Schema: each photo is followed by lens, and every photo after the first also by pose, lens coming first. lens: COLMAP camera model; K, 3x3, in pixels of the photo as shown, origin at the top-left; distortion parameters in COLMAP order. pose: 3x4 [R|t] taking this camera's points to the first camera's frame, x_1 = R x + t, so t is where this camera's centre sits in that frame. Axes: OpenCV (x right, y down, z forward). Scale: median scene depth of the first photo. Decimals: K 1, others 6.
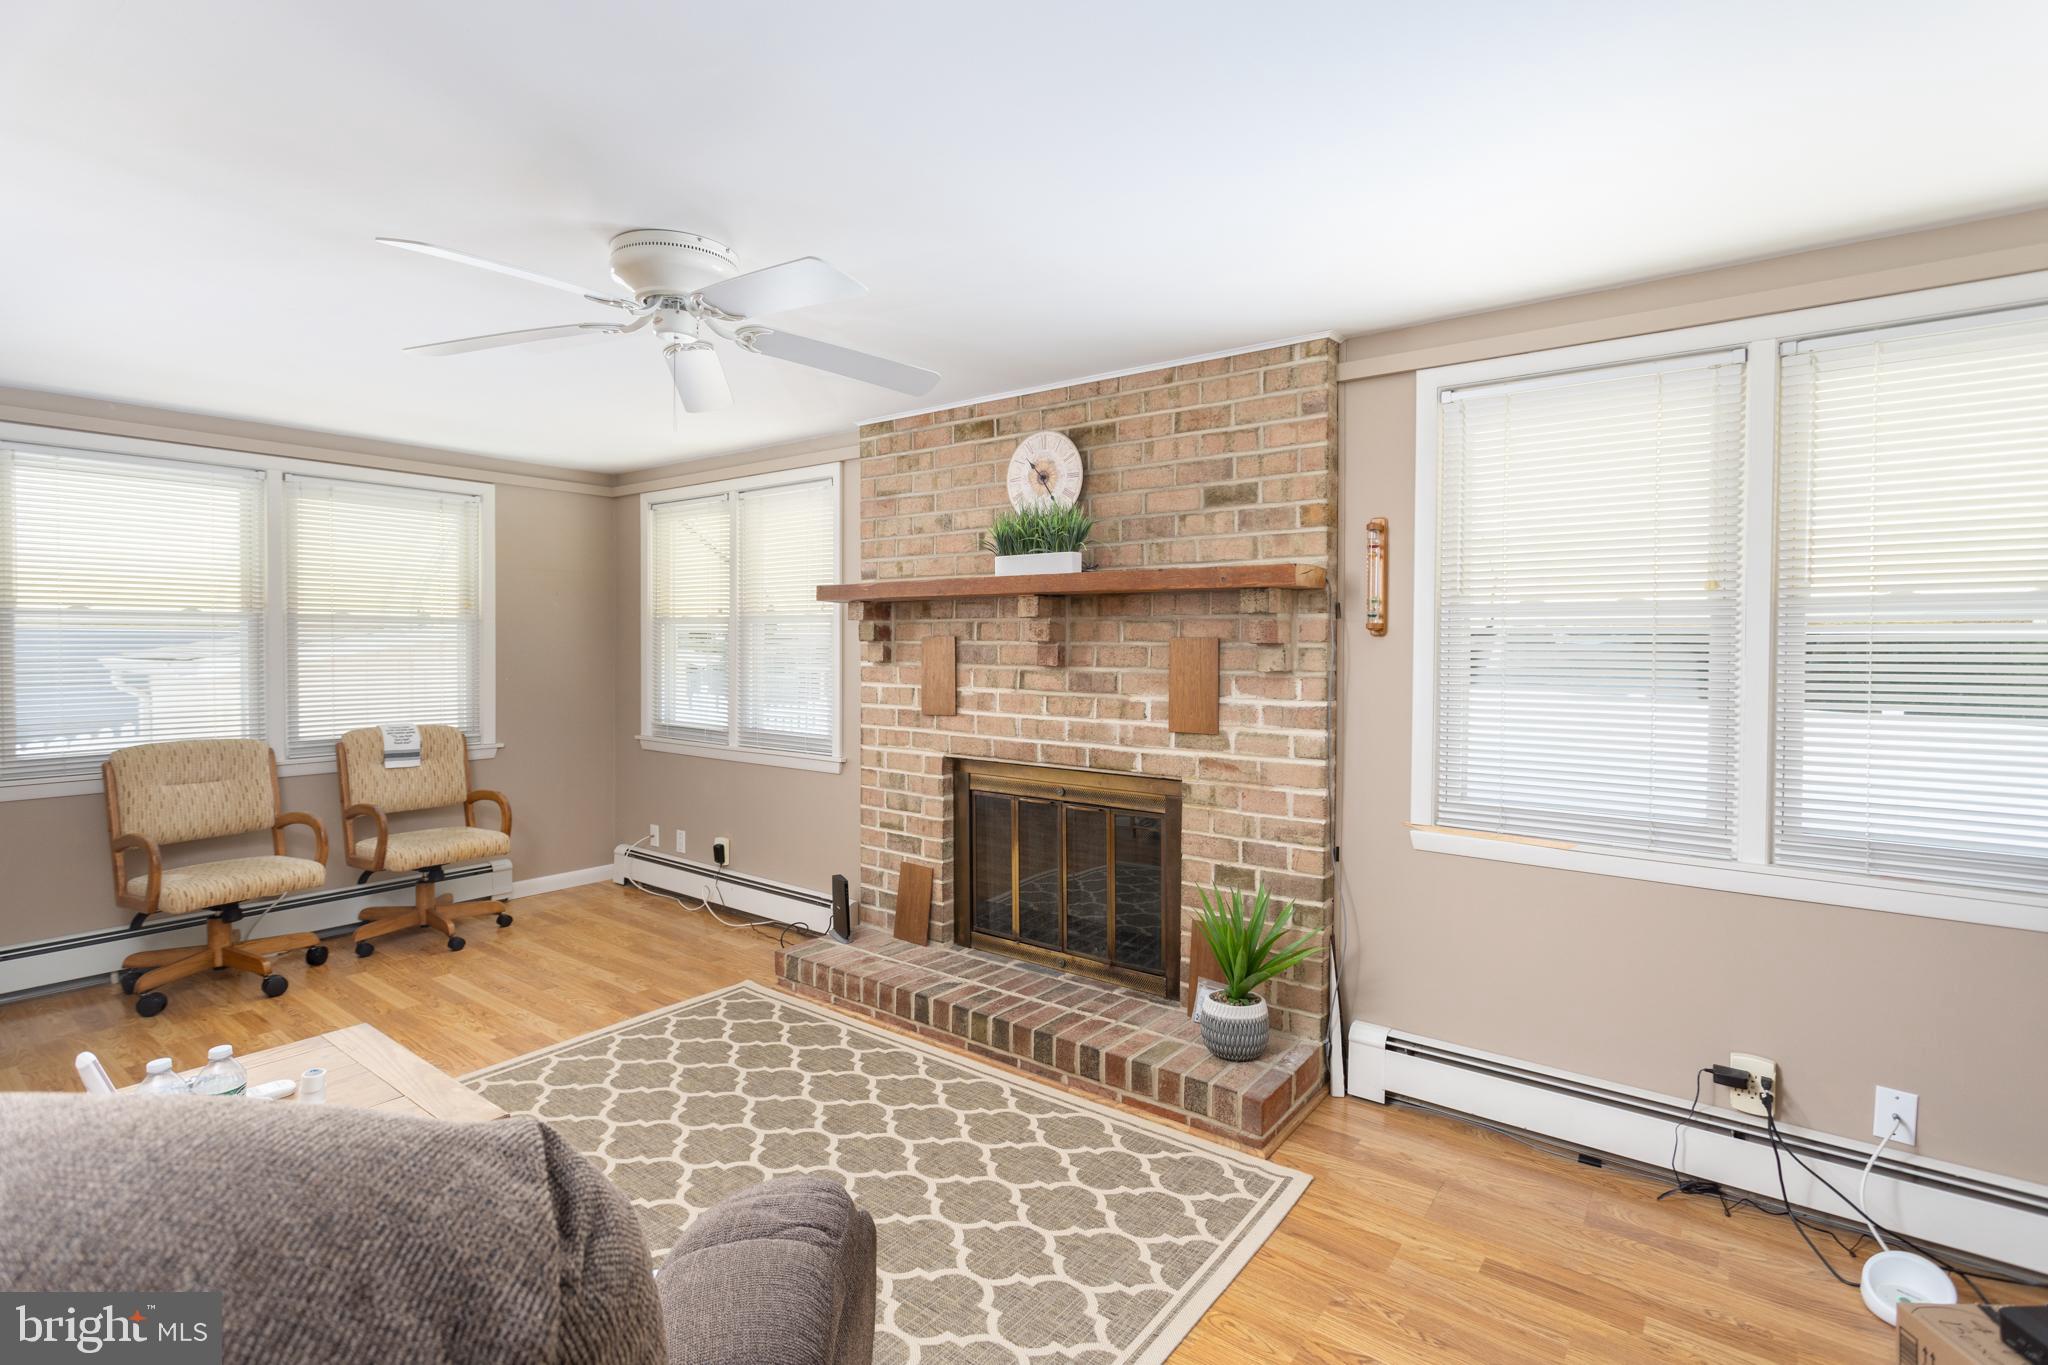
lens RADIAL K [[974.2, 0, 1016.6], [0, 974.2, 655.5], [0, 0, 1]] dist [0.001087, 0.000546]
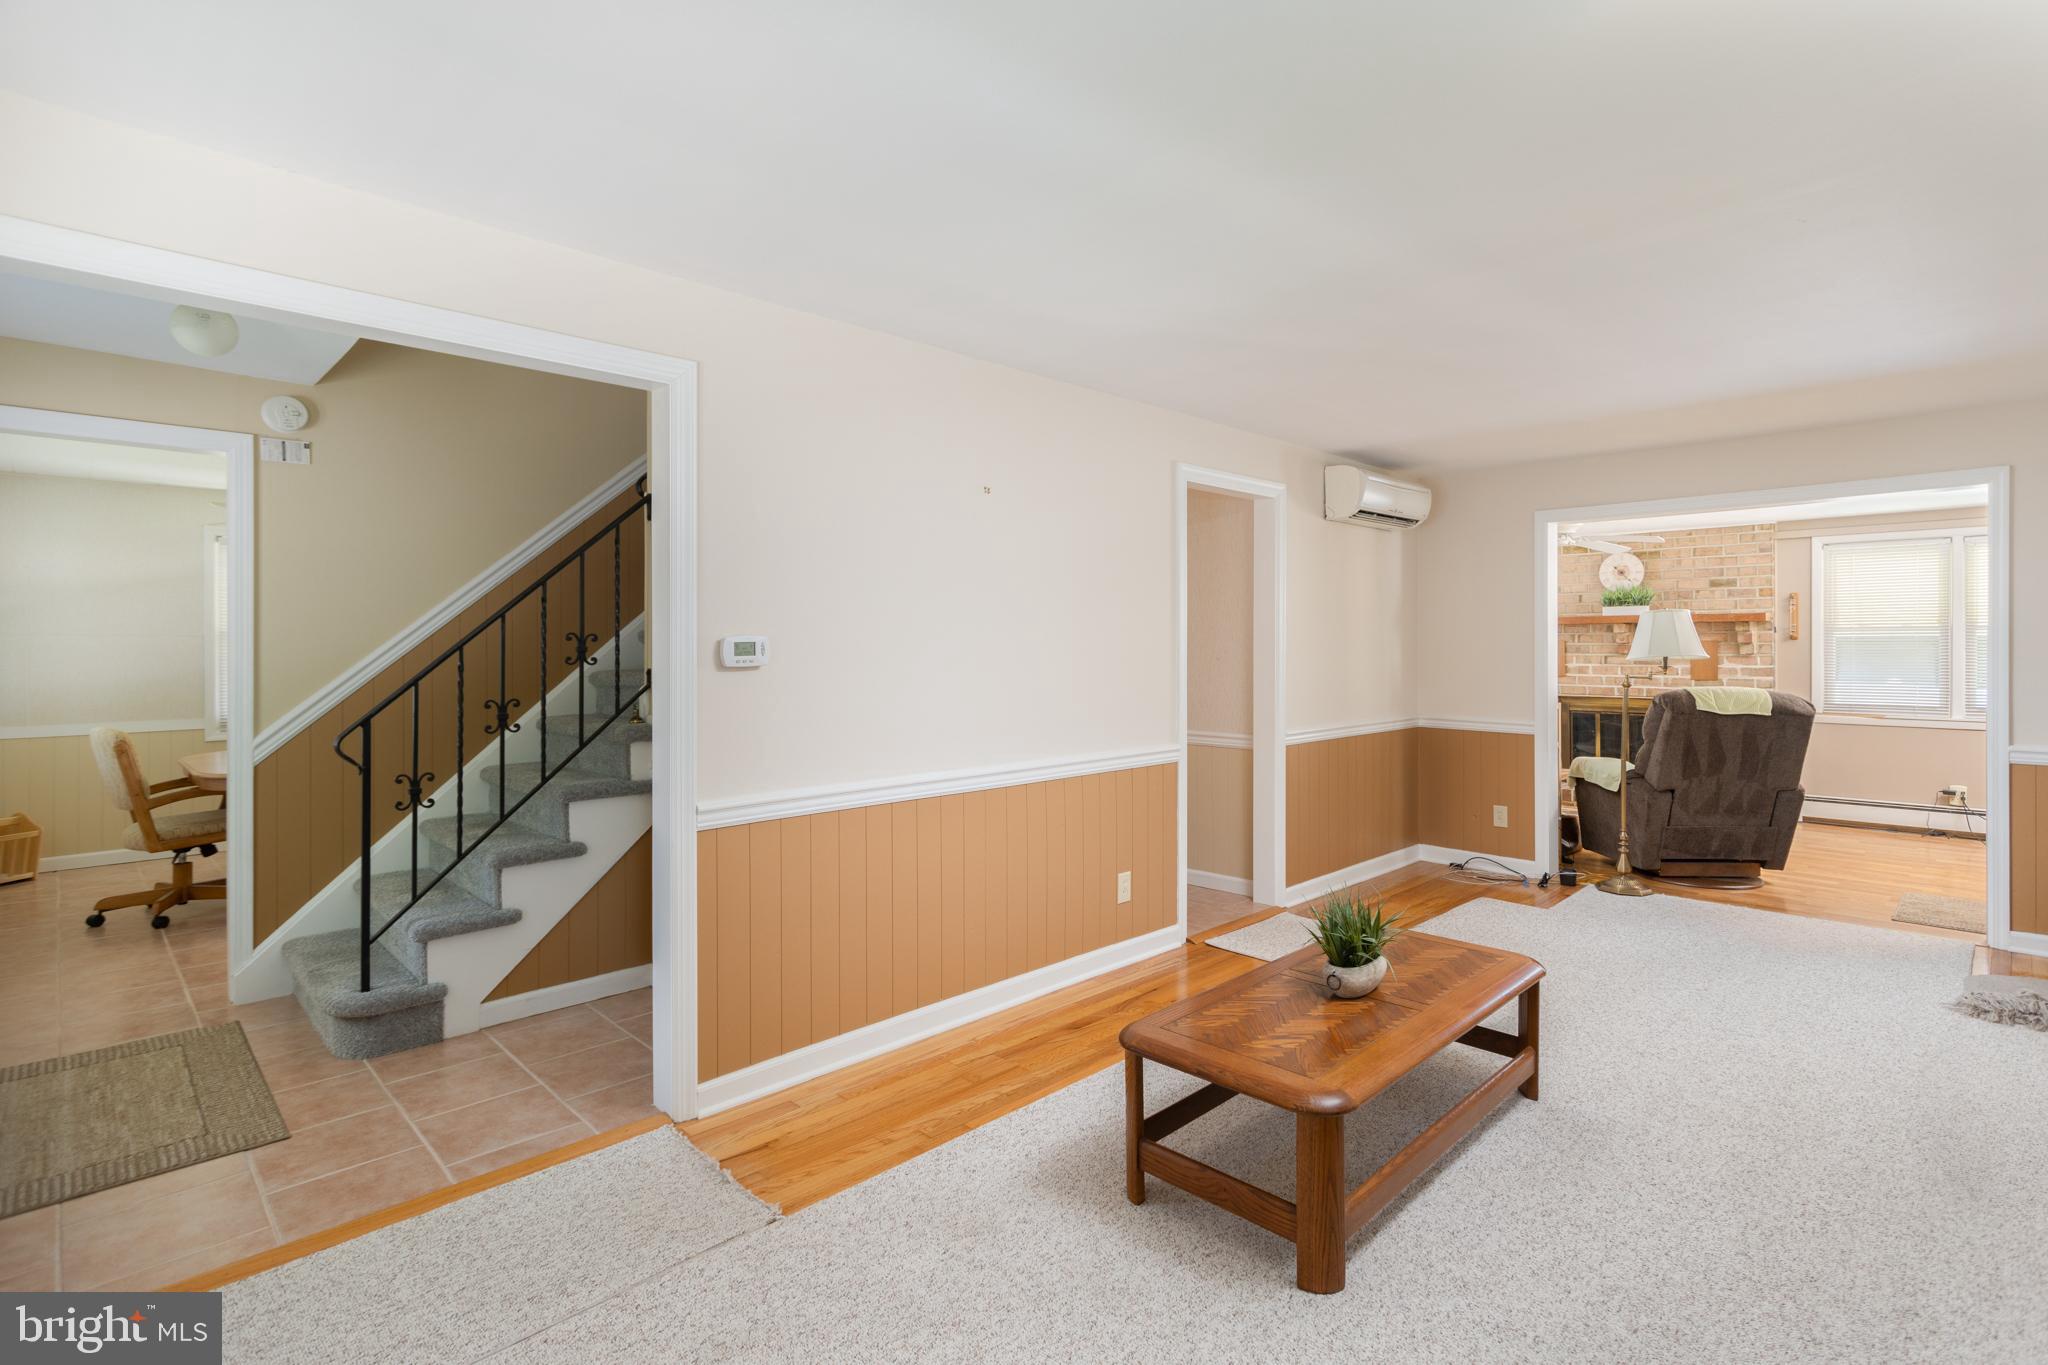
lens RADIAL K [[985.6, 0, 1028.3], [0, 985.6, 648.3], [0, 0, 1]] dist [0.000394, 0.000691]
pose [[0.988558, -0.005743, -0.150731, -1.051499], [0.003591, 0.999888, -0.014547, 0.028526], [0.150798, 0.013839, 0.988468, -1.592292]]
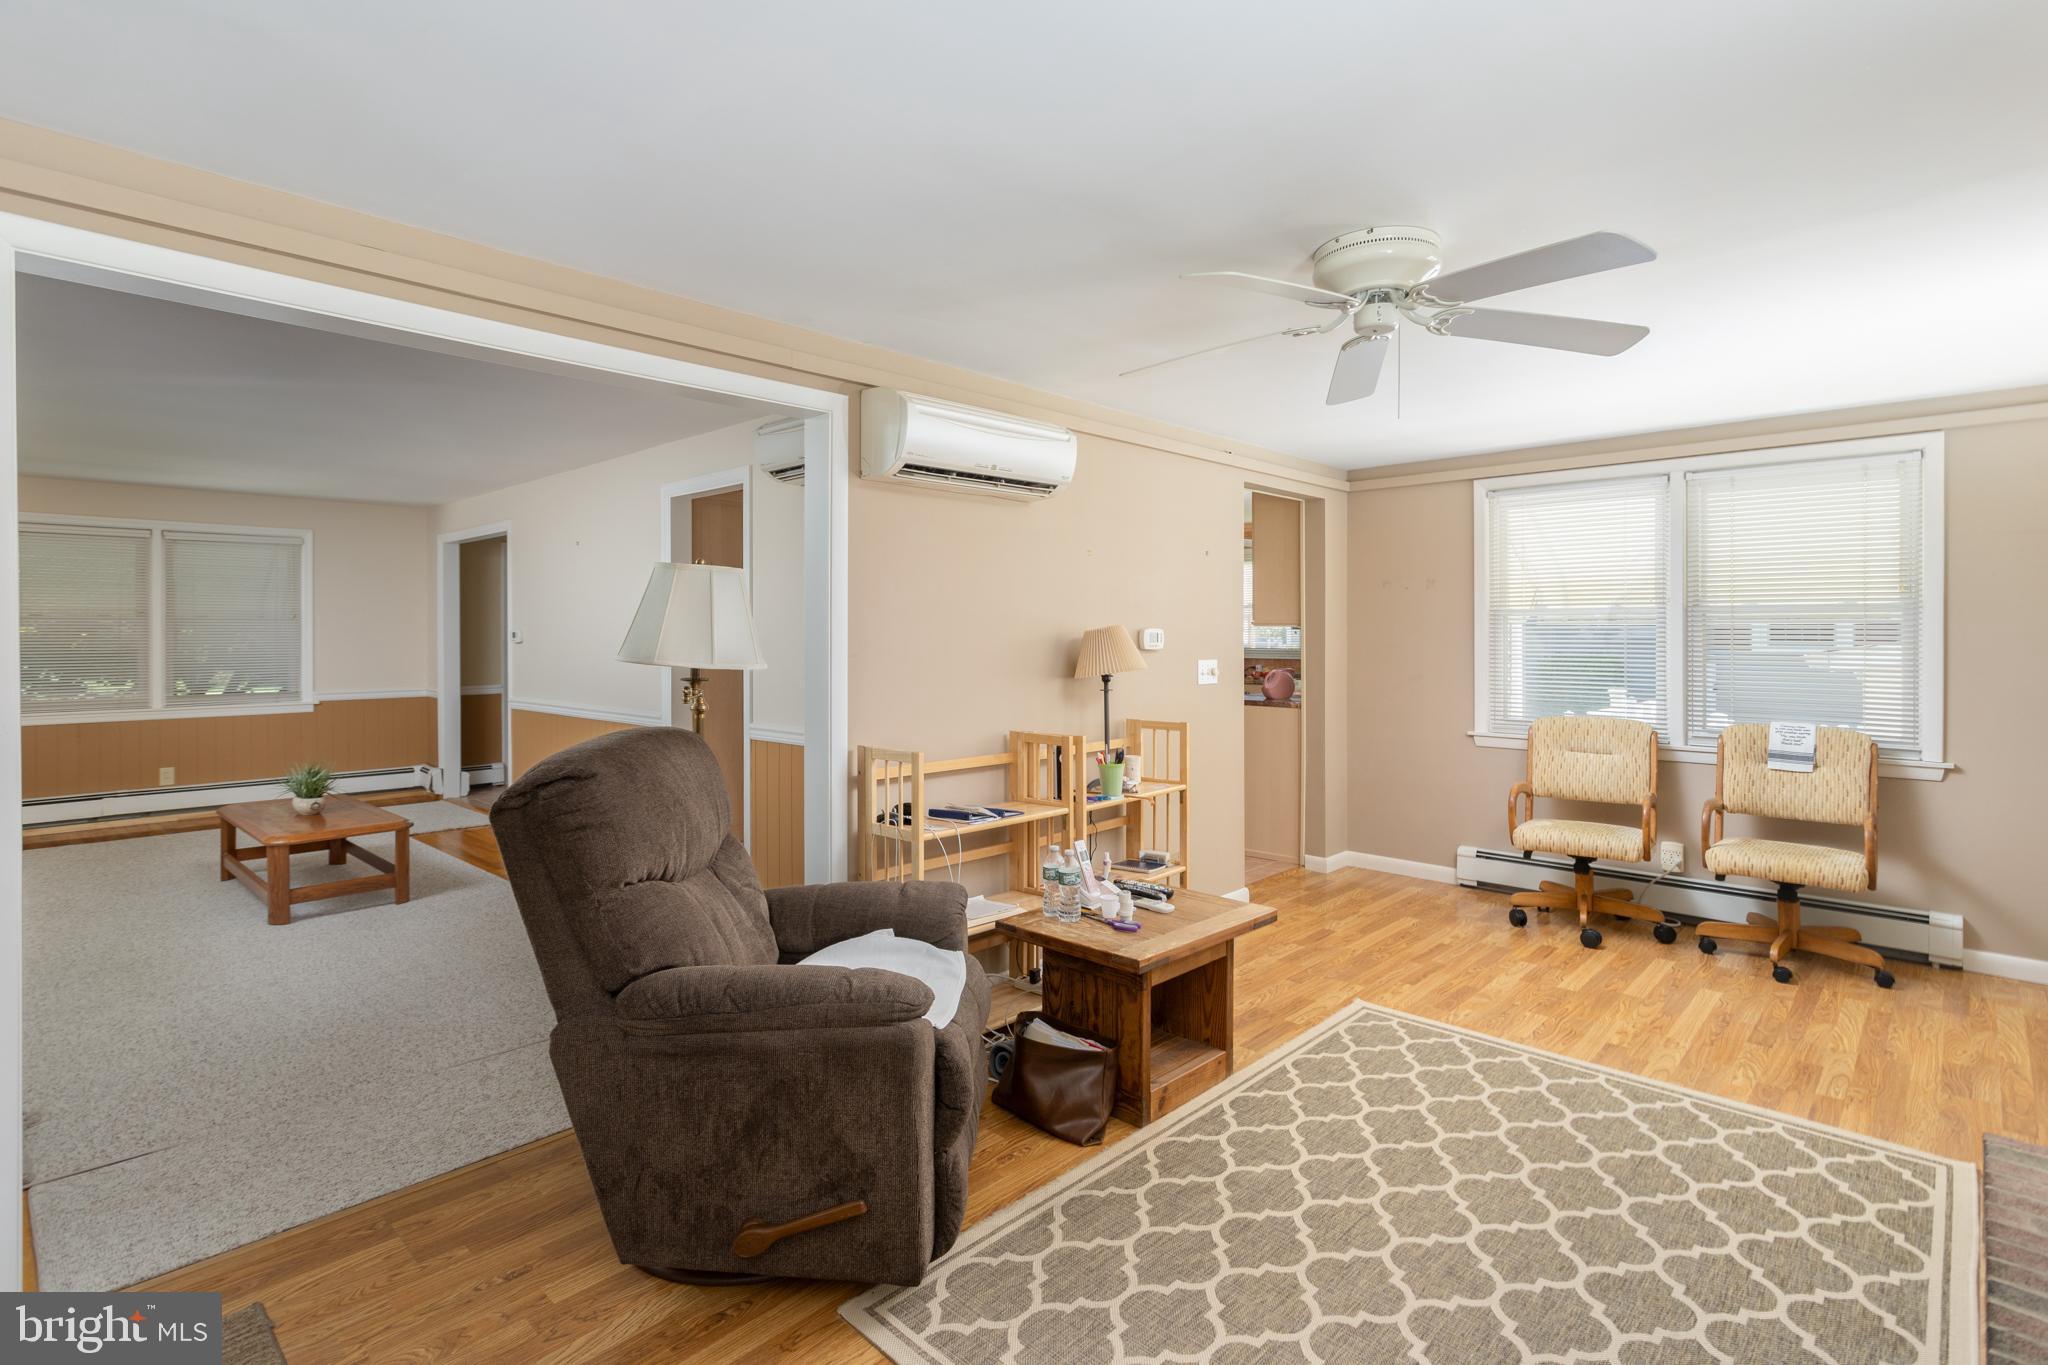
lens RADIAL K [[995.9, 0, 1028.5], [0, 995.9, 627.0], [0, 0, 1]] dist [0.000121, 0.000629]
pose [[-0.105617, -0.009483, -0.994362, 0.497485], [-0.016147, 0.999839, -0.007820, -0.000458], [0.994276, 0.015230, -0.105753, 0.518708]]
